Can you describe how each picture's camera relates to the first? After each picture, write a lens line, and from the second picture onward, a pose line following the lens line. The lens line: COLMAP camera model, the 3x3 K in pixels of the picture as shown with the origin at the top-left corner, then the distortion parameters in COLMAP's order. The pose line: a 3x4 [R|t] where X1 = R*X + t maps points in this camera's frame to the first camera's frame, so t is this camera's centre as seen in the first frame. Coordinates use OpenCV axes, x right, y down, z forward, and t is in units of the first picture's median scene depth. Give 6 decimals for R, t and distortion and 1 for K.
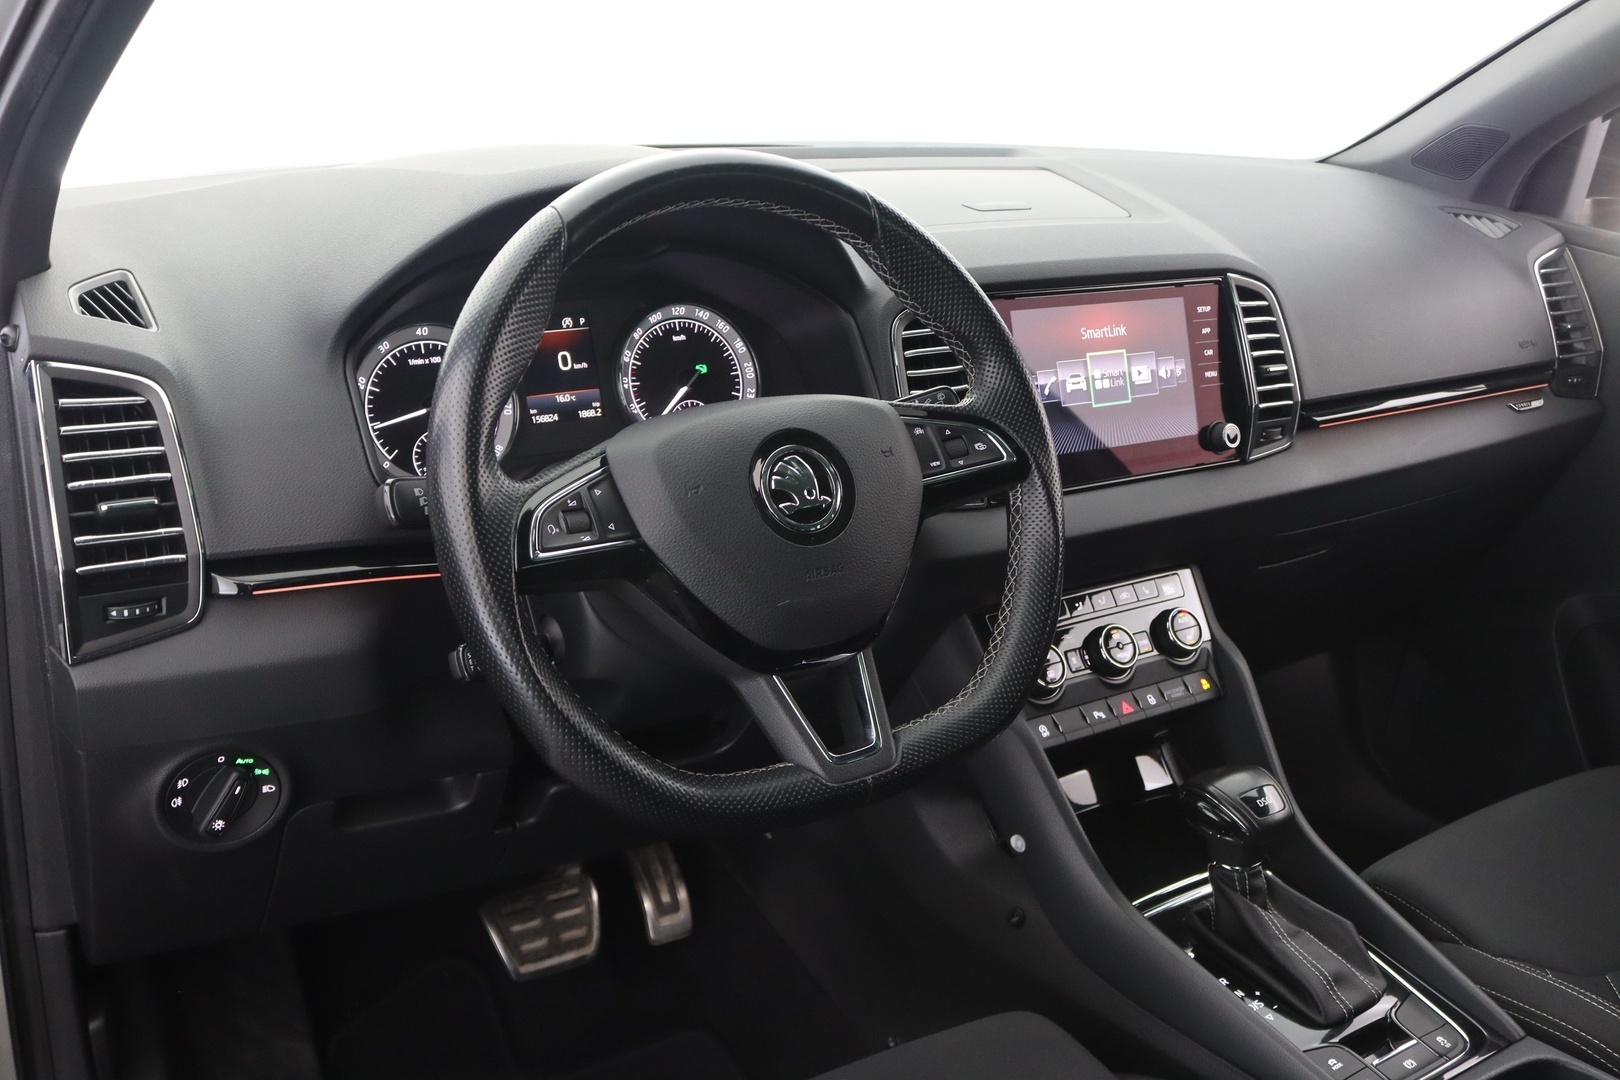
lens RADIAL K [[1504.0, 0, 790.4], [0, 1504.0, 607.5], [0, 0, 1]] dist [-0.092717, 0.000000]
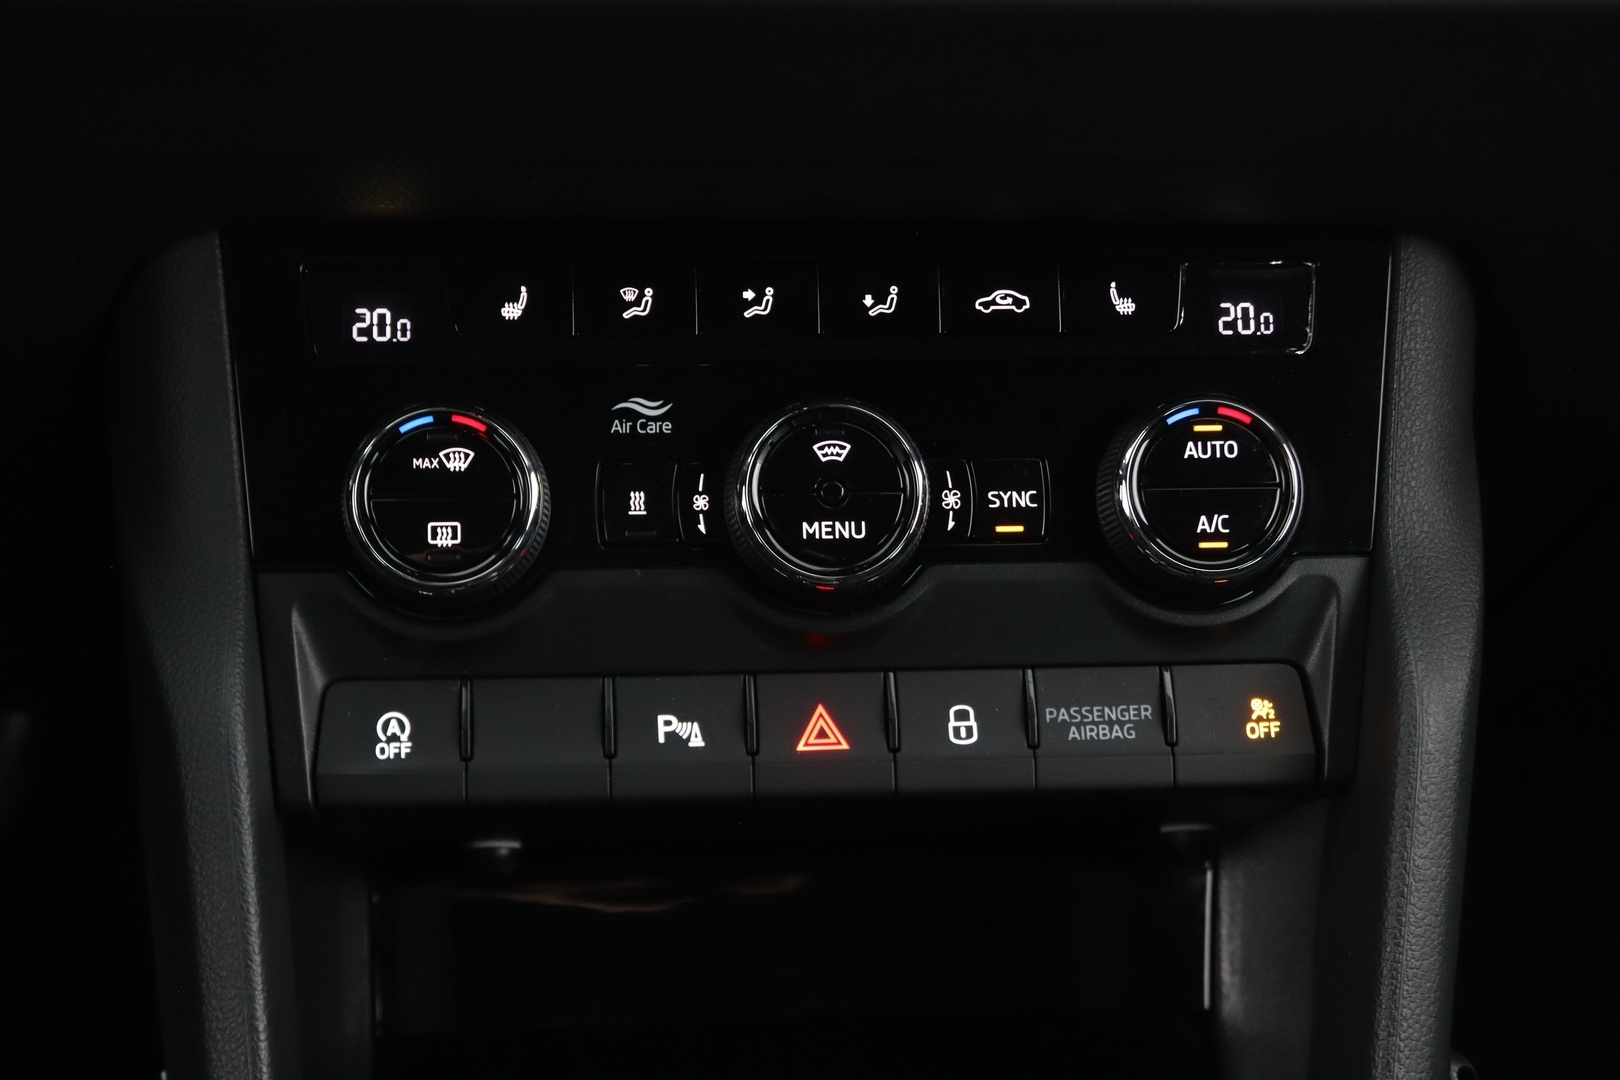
lens RADIAL K [[2377.2, 0, 812.7], [0, 2377.2, 540.3], [0, 0, 1]] dist [-0.105515, 0.000000]
pose [[0.876083, 0.255123, -0.409134, 0.418770], [-0.178064, 0.959753, 0.217182, -0.057397], [0.448076, -0.117418, 0.886251, 0.708196]]
